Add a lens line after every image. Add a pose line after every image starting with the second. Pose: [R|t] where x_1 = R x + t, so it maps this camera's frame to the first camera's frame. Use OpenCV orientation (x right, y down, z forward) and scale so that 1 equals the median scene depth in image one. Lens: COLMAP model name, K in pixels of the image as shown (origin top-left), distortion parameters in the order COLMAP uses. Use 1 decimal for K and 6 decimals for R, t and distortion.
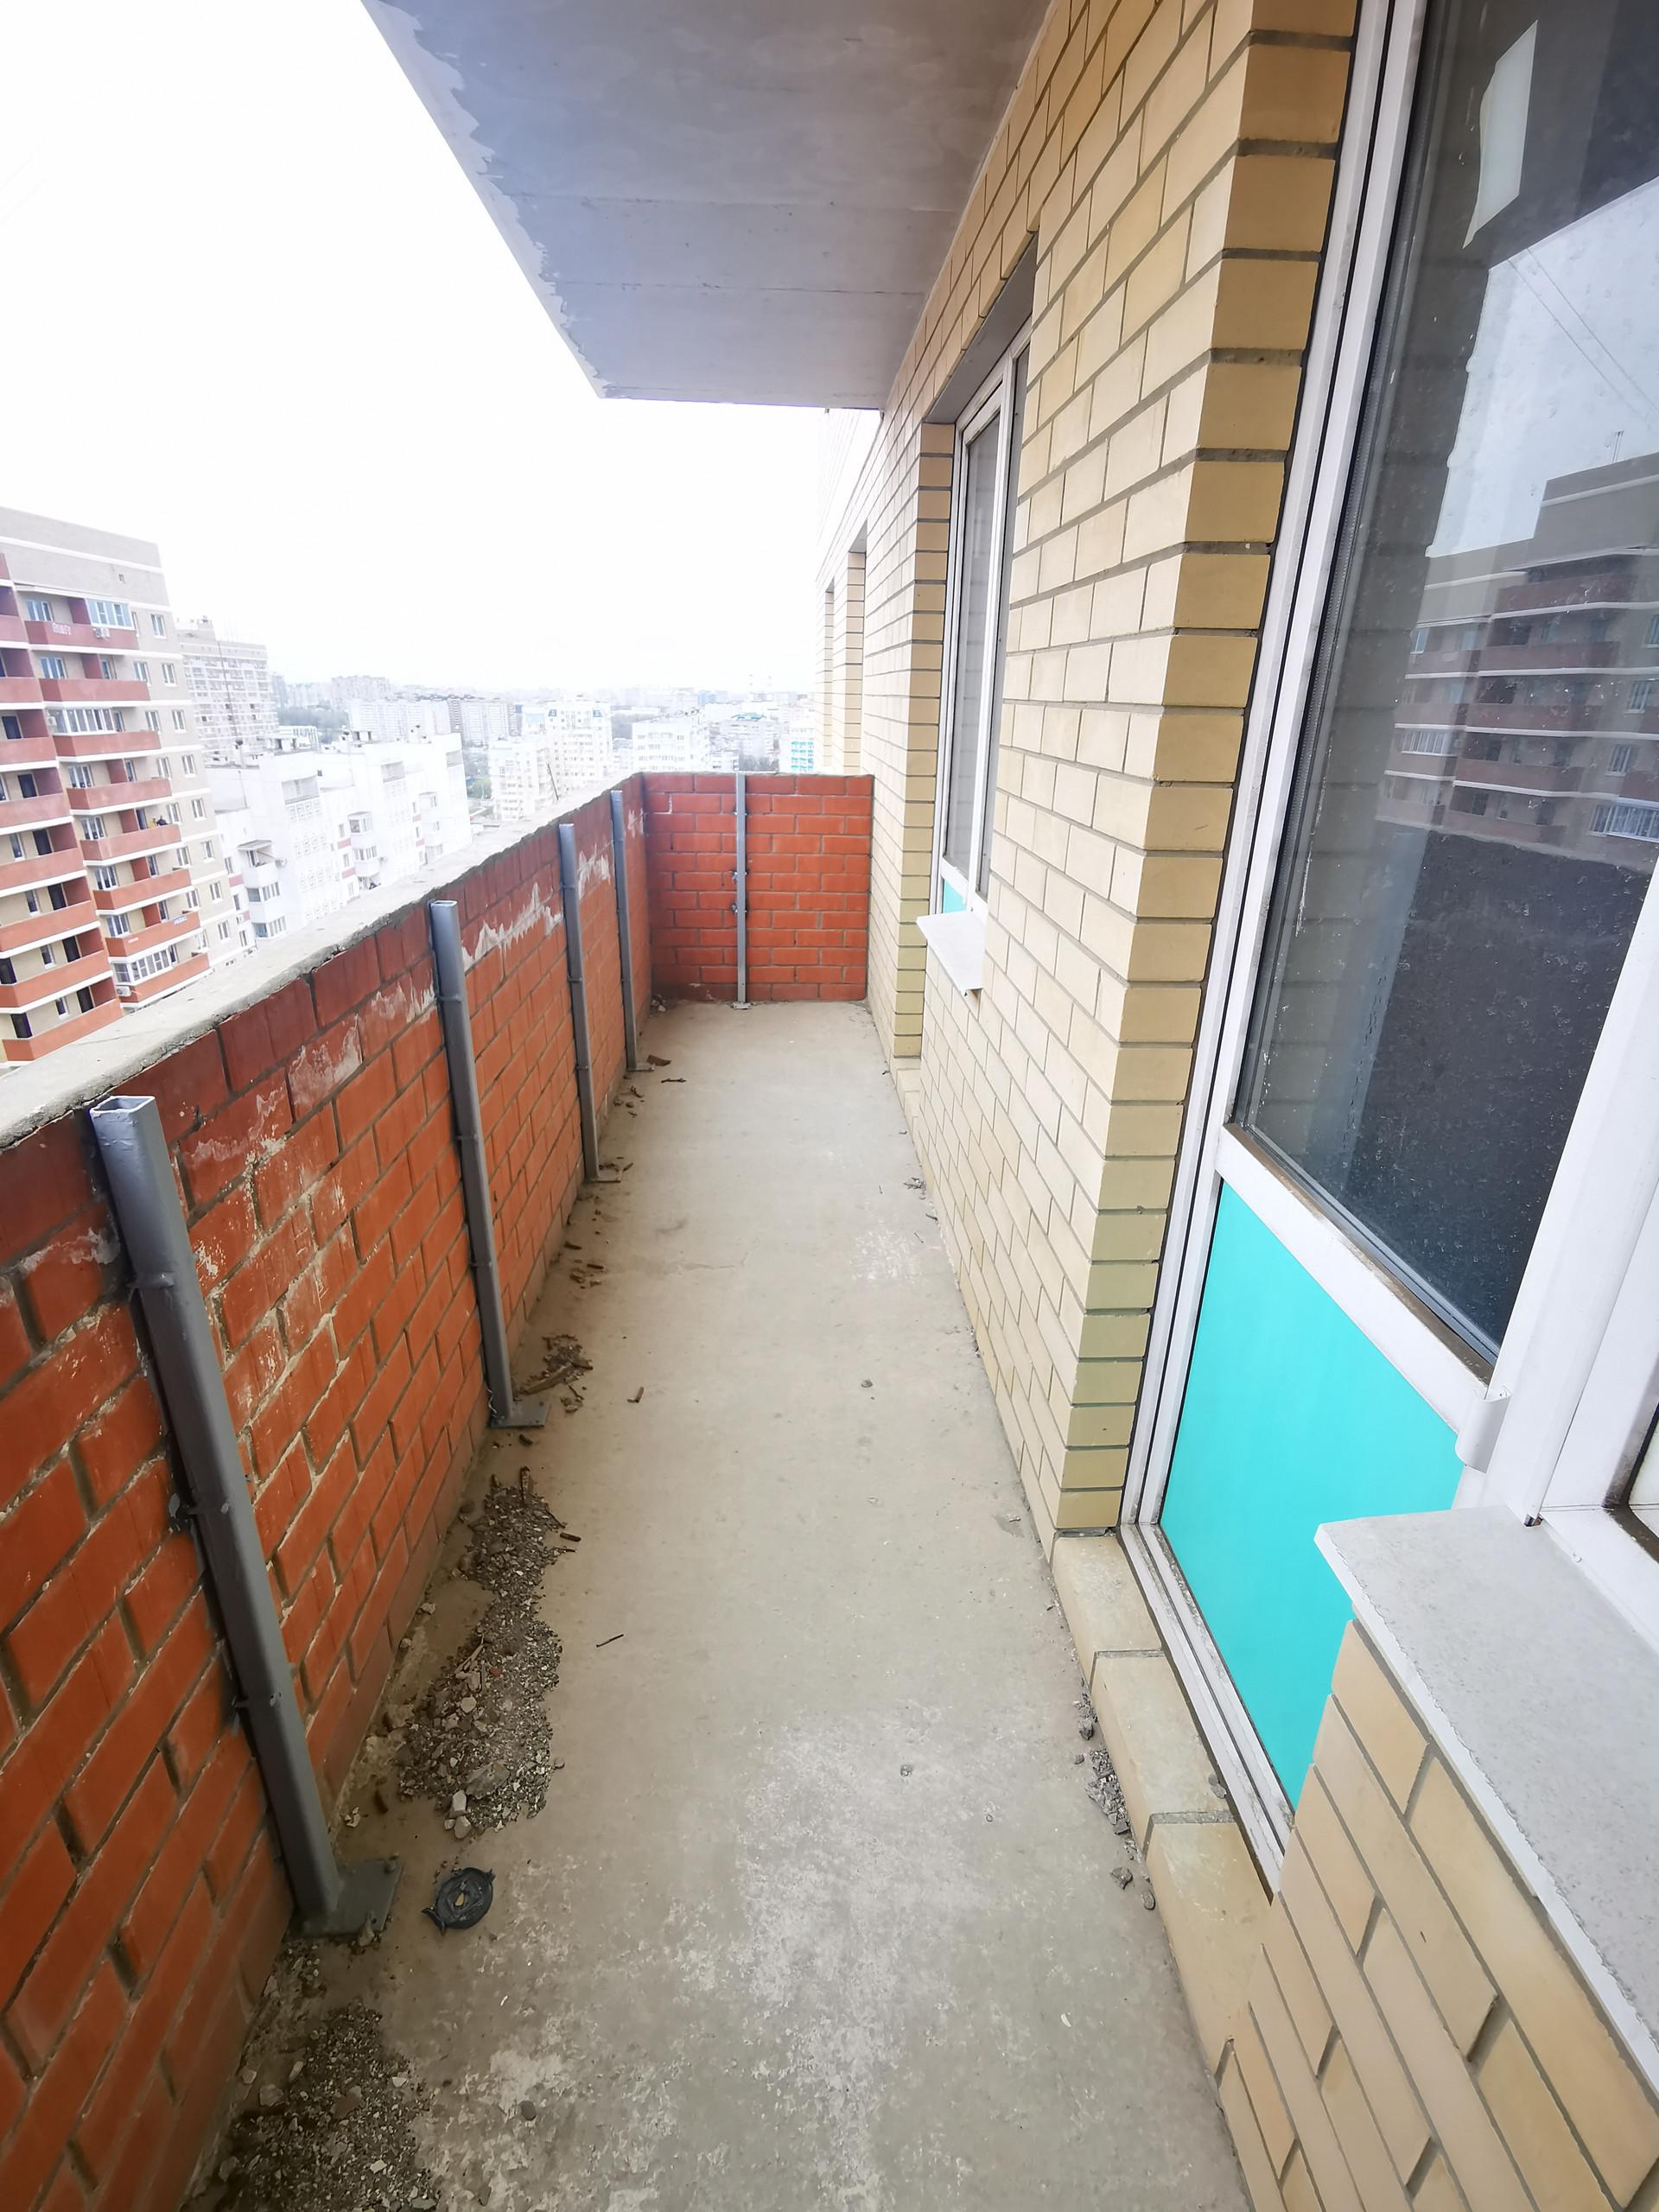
lens RADIAL K [[1019.0, 0, 825.0], [0, 1019.0, 1102.8], [0, 0, 1]] dist [0.001675, 0.000064]
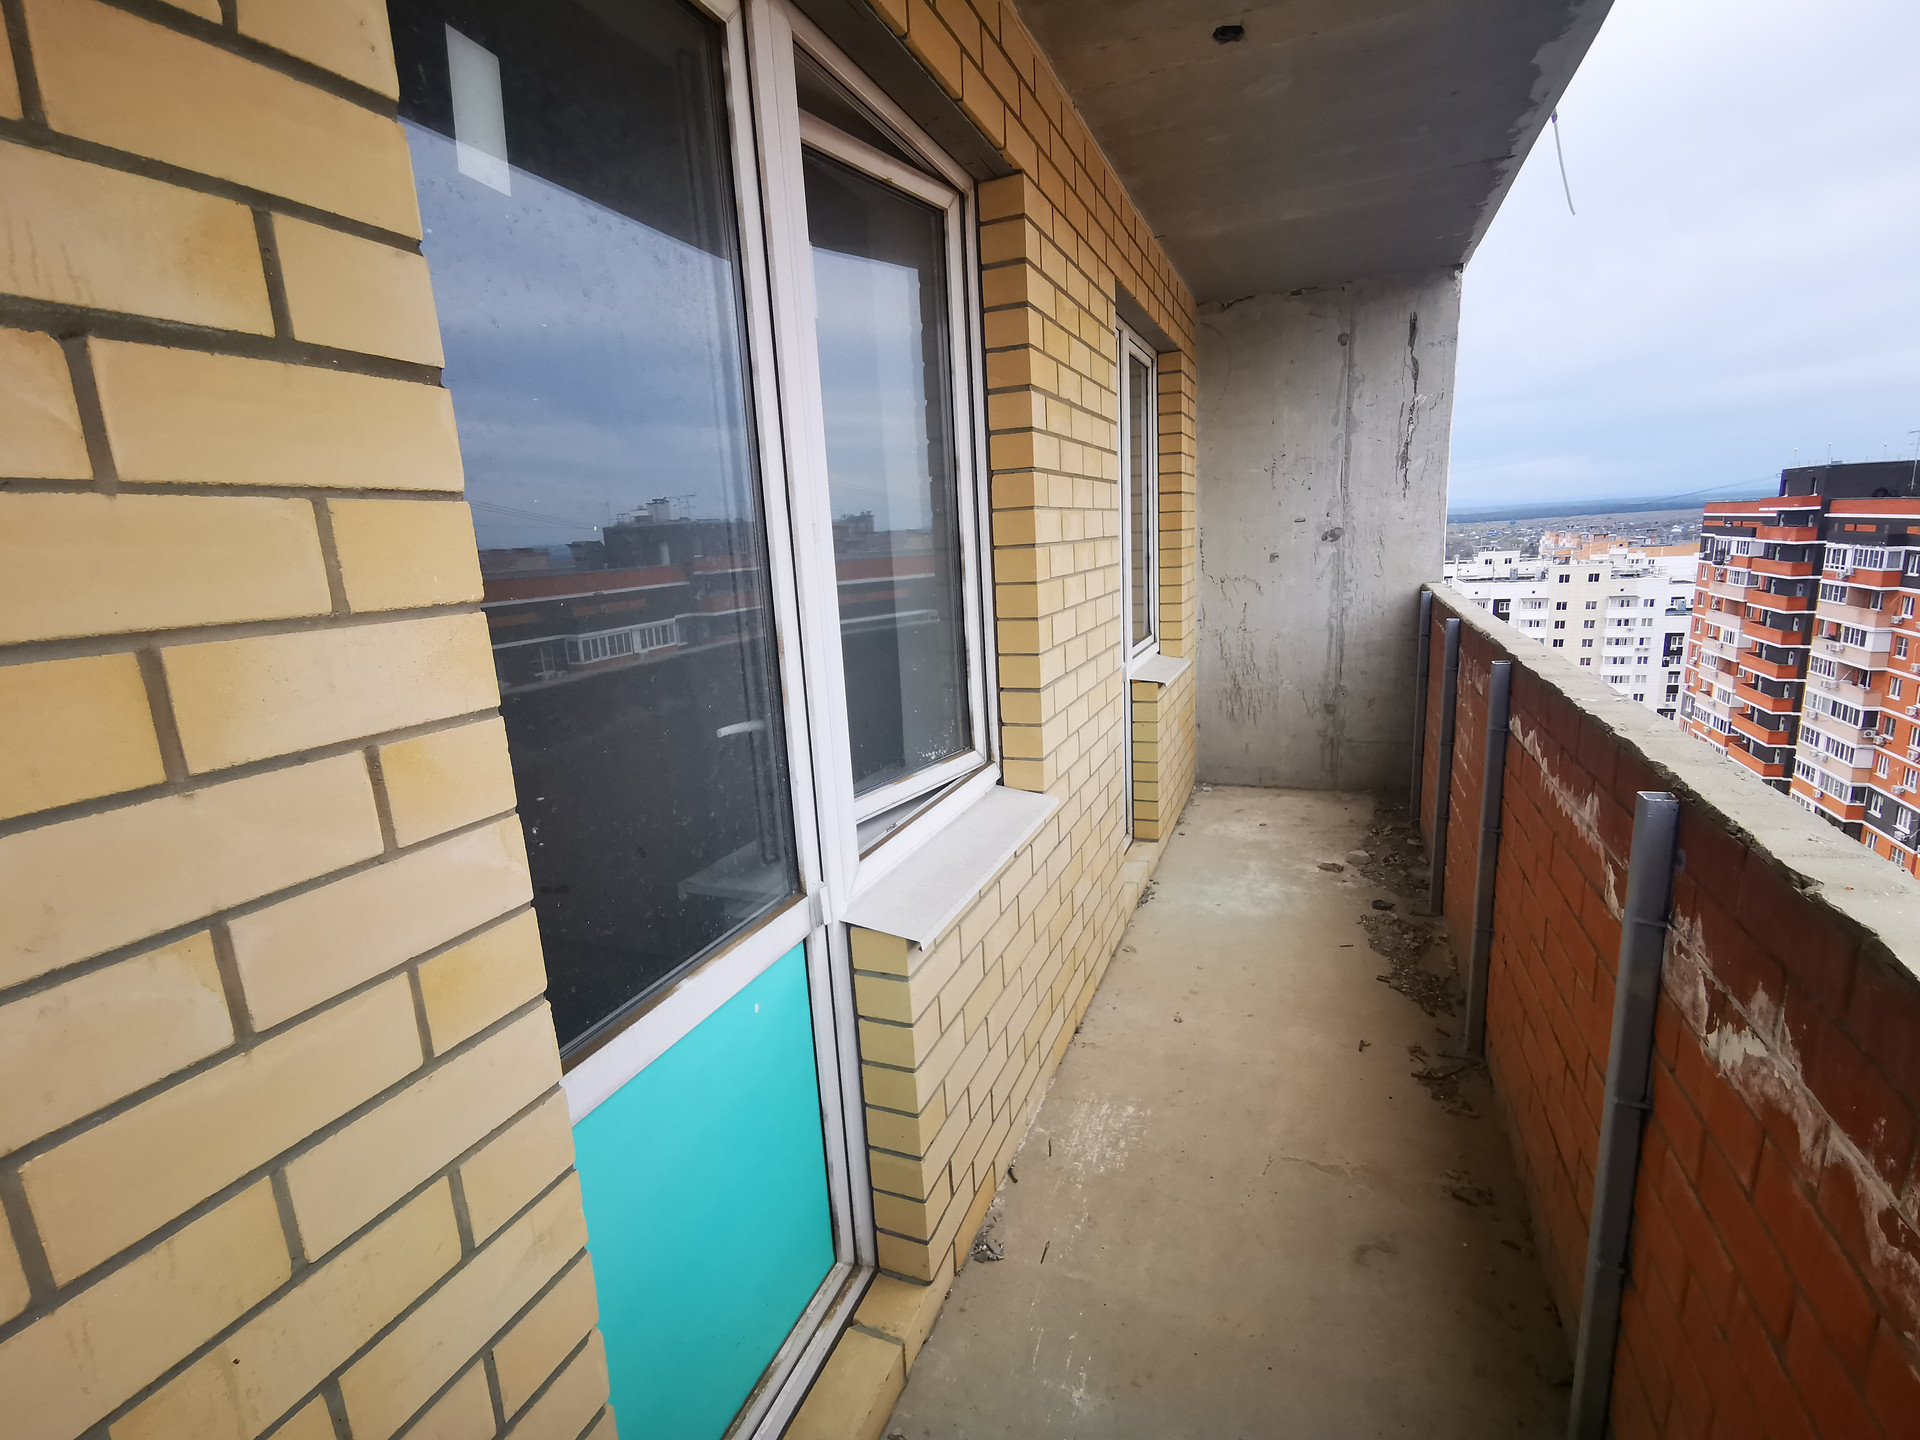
lens RADIAL K [[884.5, 0, 960.0], [0, 884.5, 723.8], [0, 0, 1]] dist [0.001675, 0.000064]
pose [[-0.907185, -0.061098, 0.416273, -0.163247], [0.185298, 0.830255, 0.525681, -0.732112], [-0.377731, 0.554024, -0.741874, 1.800070]]
